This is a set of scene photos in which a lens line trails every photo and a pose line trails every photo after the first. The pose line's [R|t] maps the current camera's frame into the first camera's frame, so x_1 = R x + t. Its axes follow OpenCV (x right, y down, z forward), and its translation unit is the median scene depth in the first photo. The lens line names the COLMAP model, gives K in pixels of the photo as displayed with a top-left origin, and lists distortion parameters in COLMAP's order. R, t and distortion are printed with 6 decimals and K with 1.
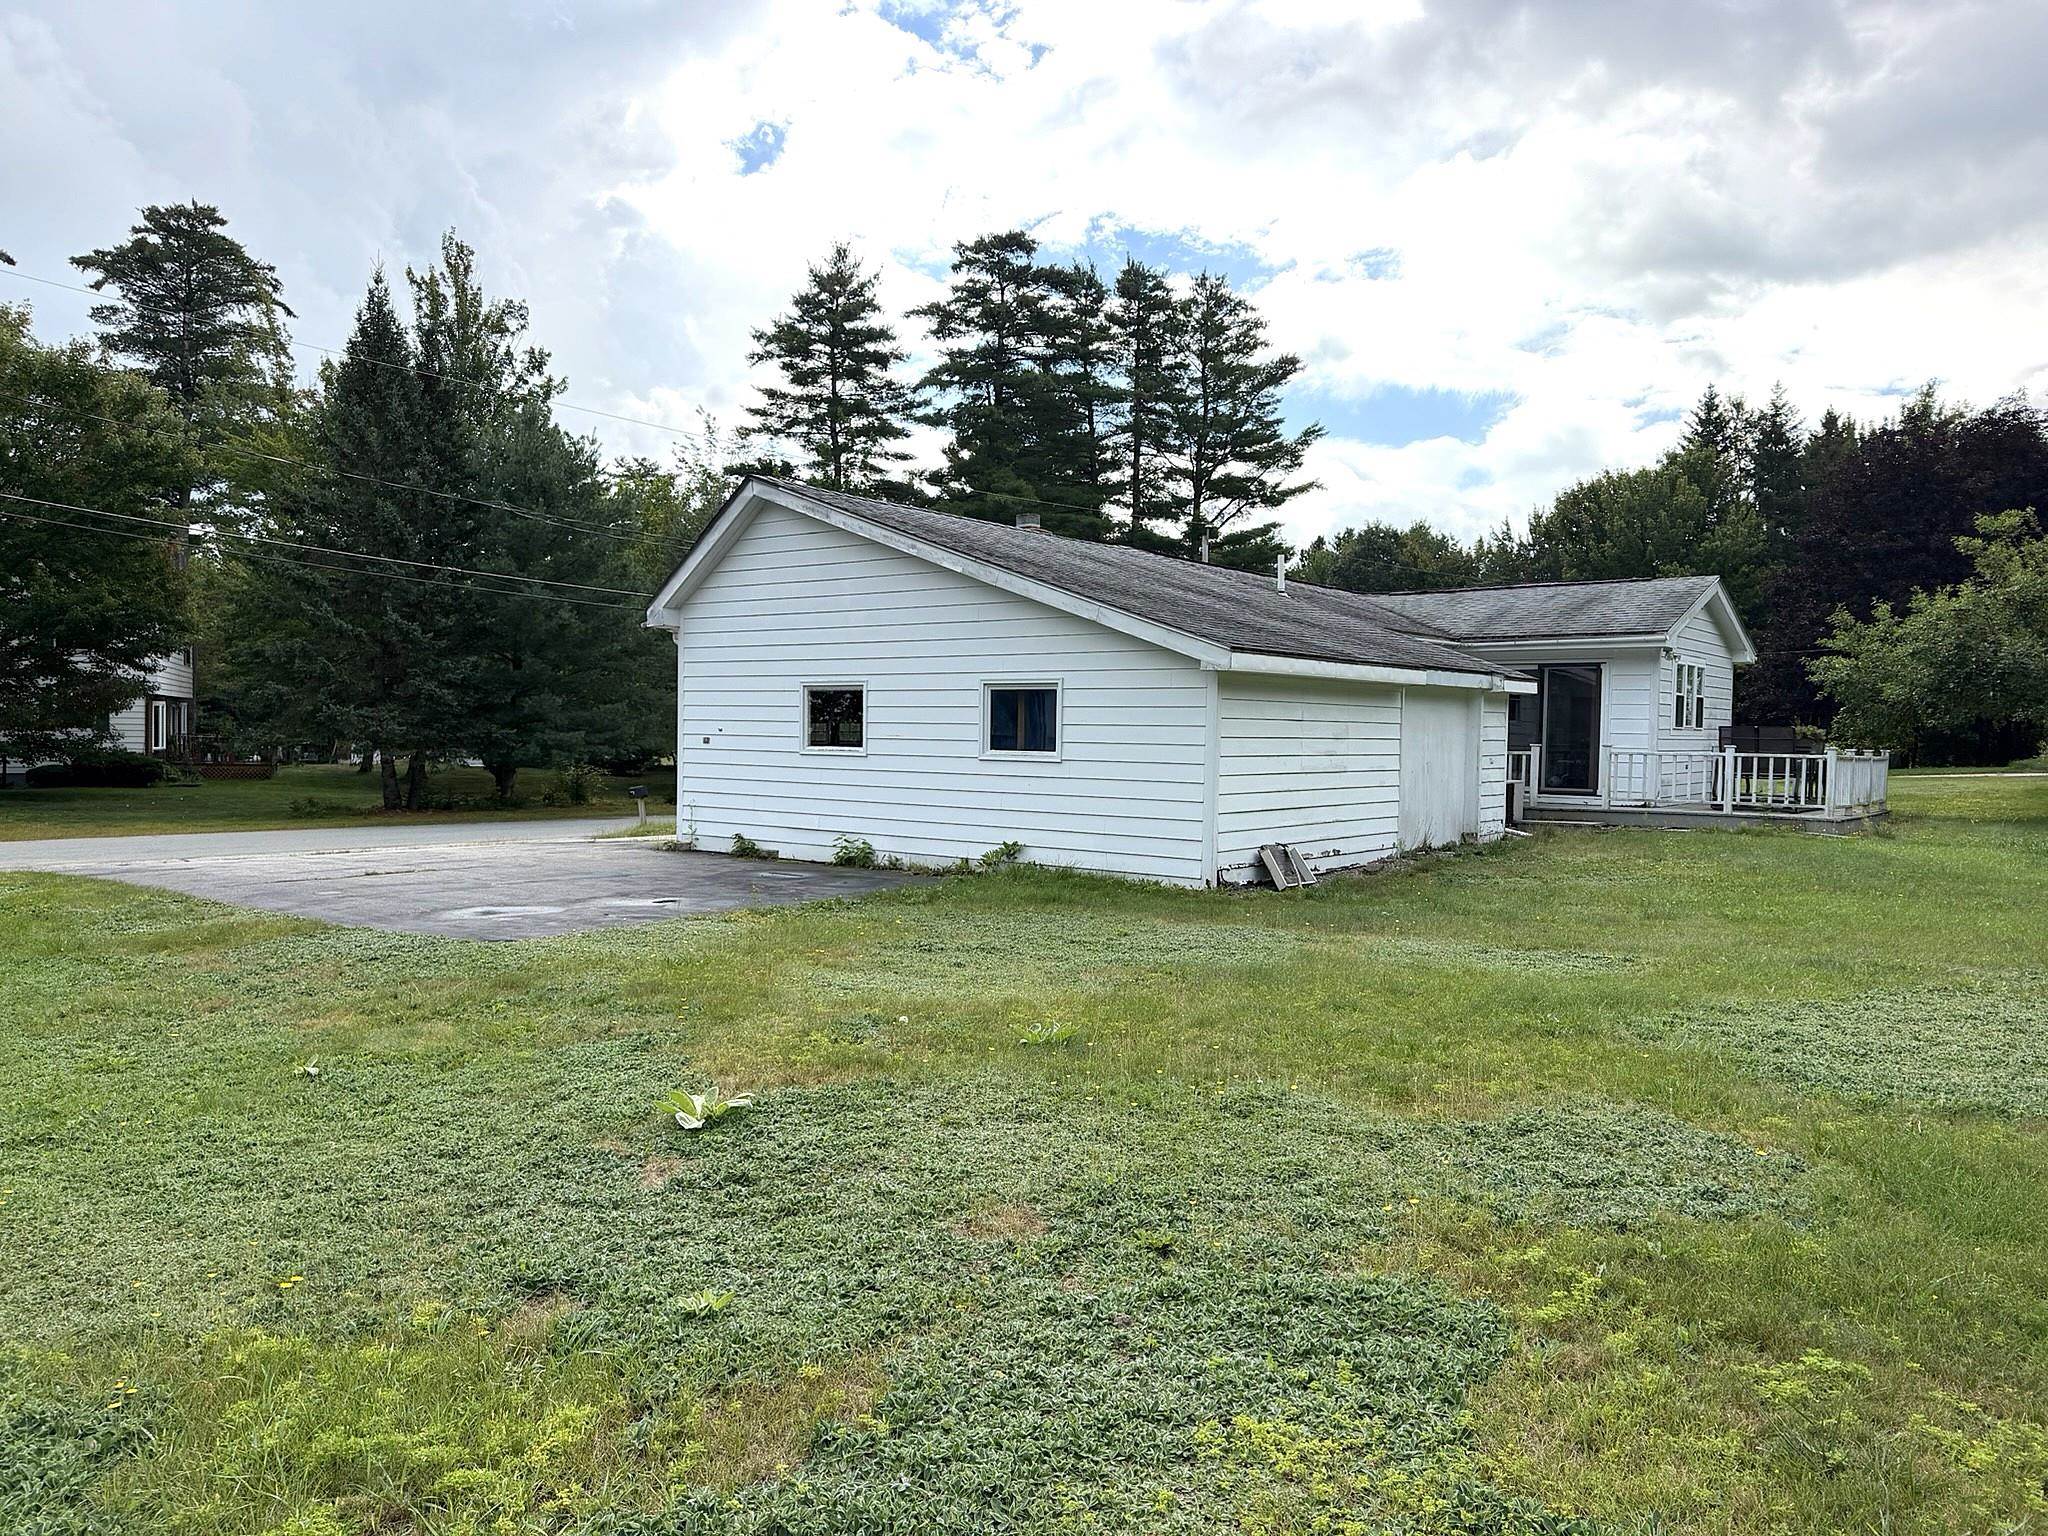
lens RADIAL K [[1442.6, 0, 1007.6], [0, 1442.6, 768.6], [0, 0, 1]] dist [-0.017464, 0.010118]
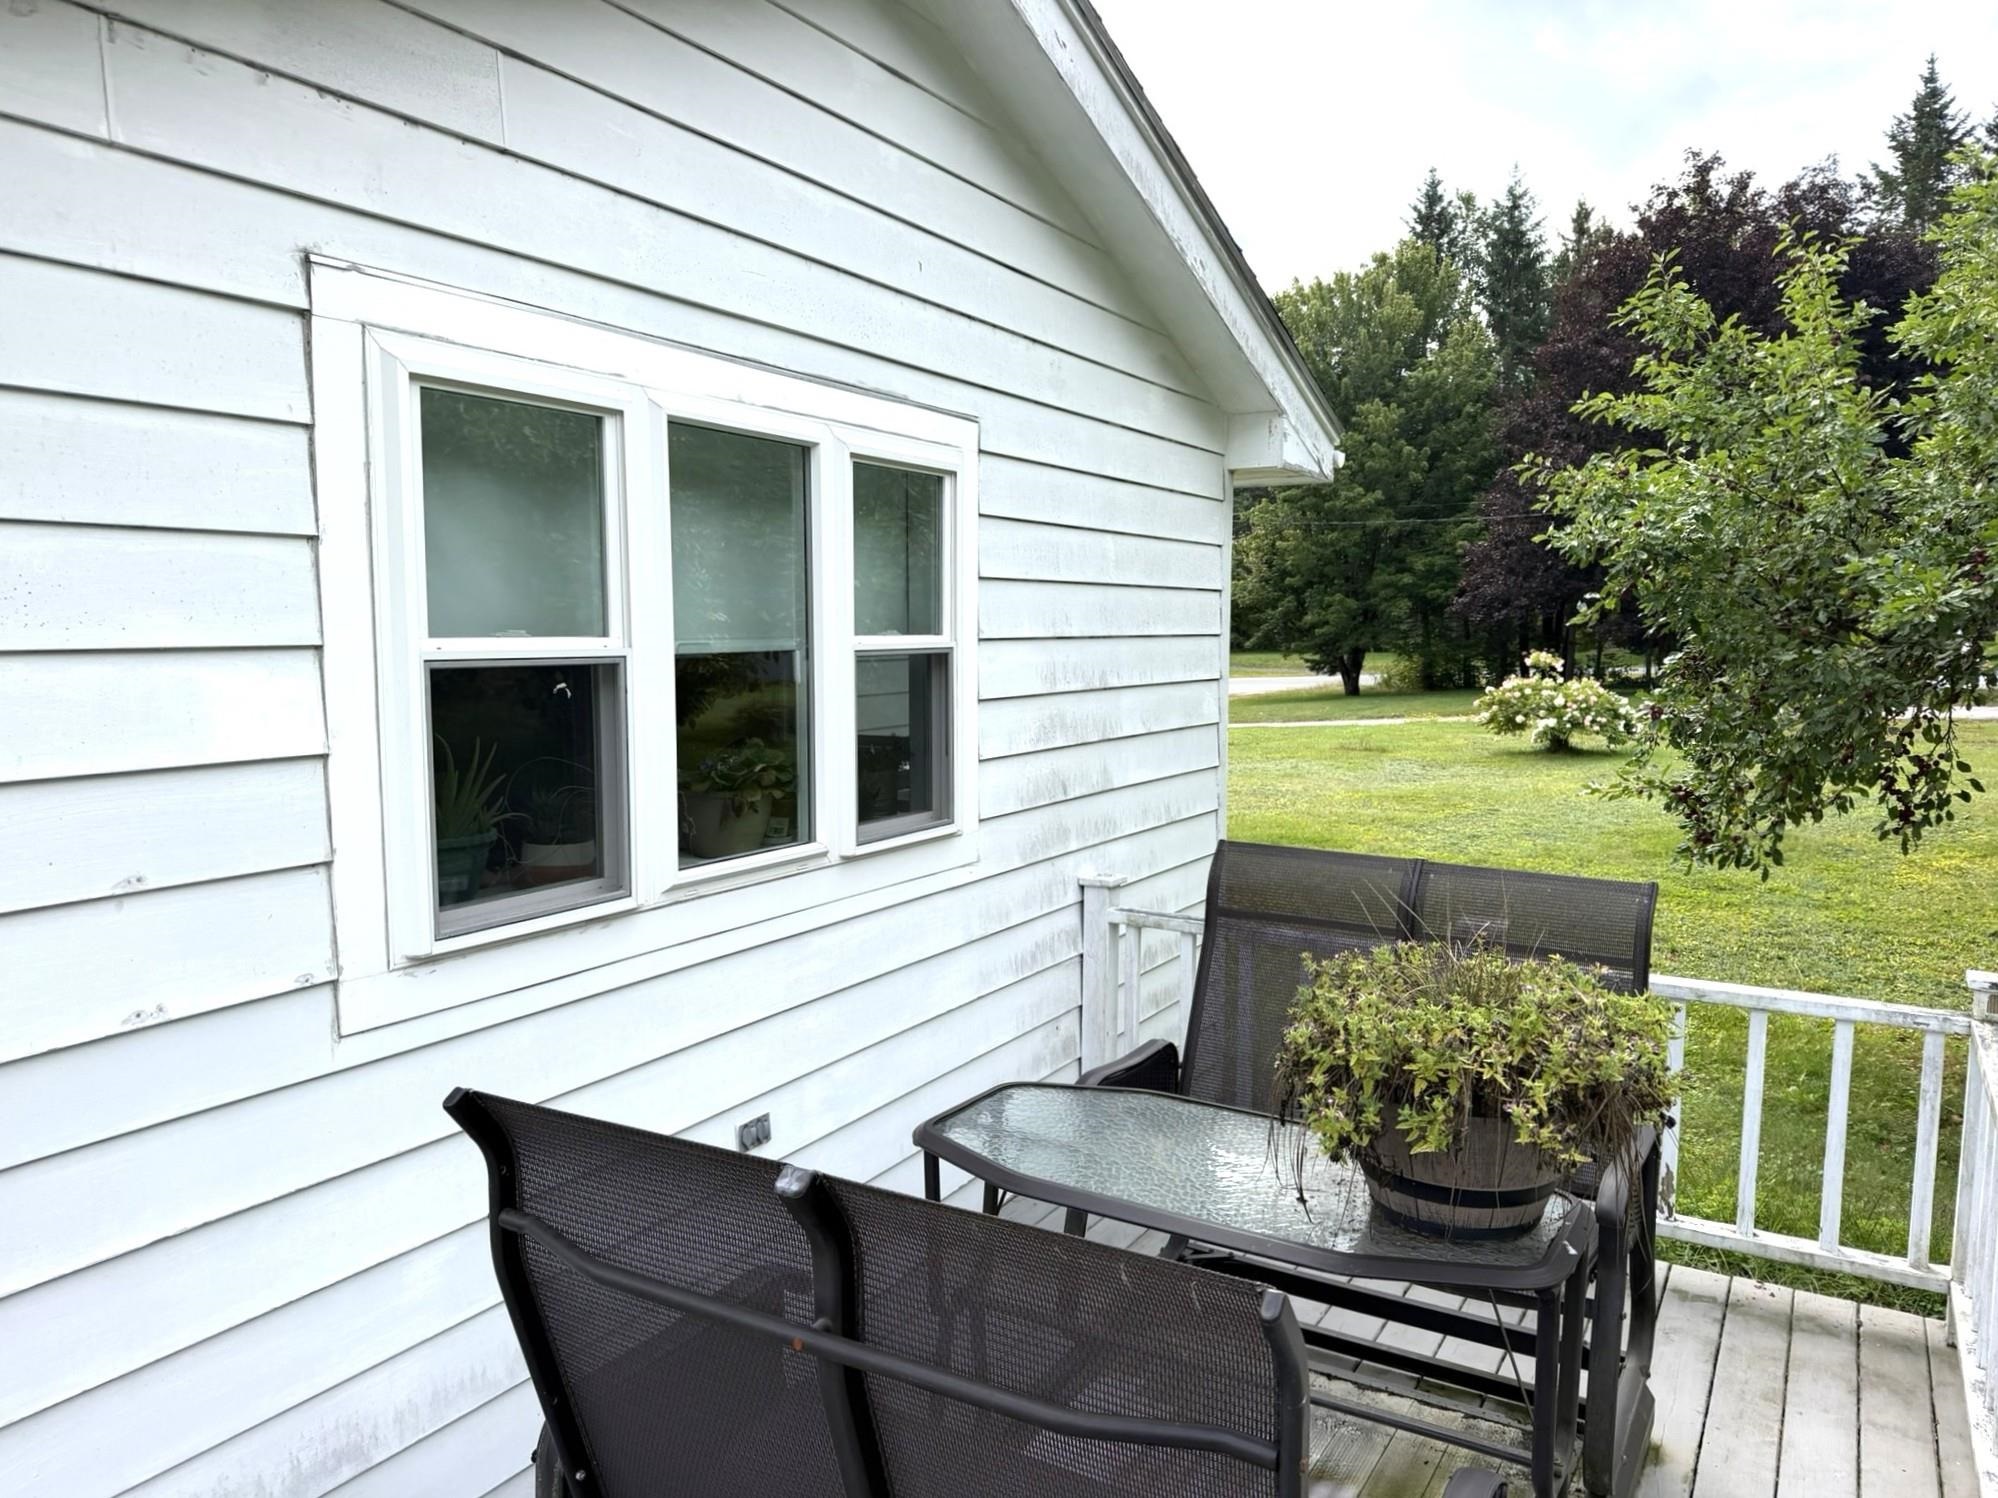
lens RADIAL K [[1407.4, 0, 1011.1], [0, 1407.4, 758.3], [0, 0, 1]] dist [-0.017464, 0.010118]
pose [[0.989867, -0.029366, 0.138928, 0.424596], [0.019663, 0.997303, 0.070712, -0.043464], [-0.140630, -0.067263, 0.987775, 0.758606]]
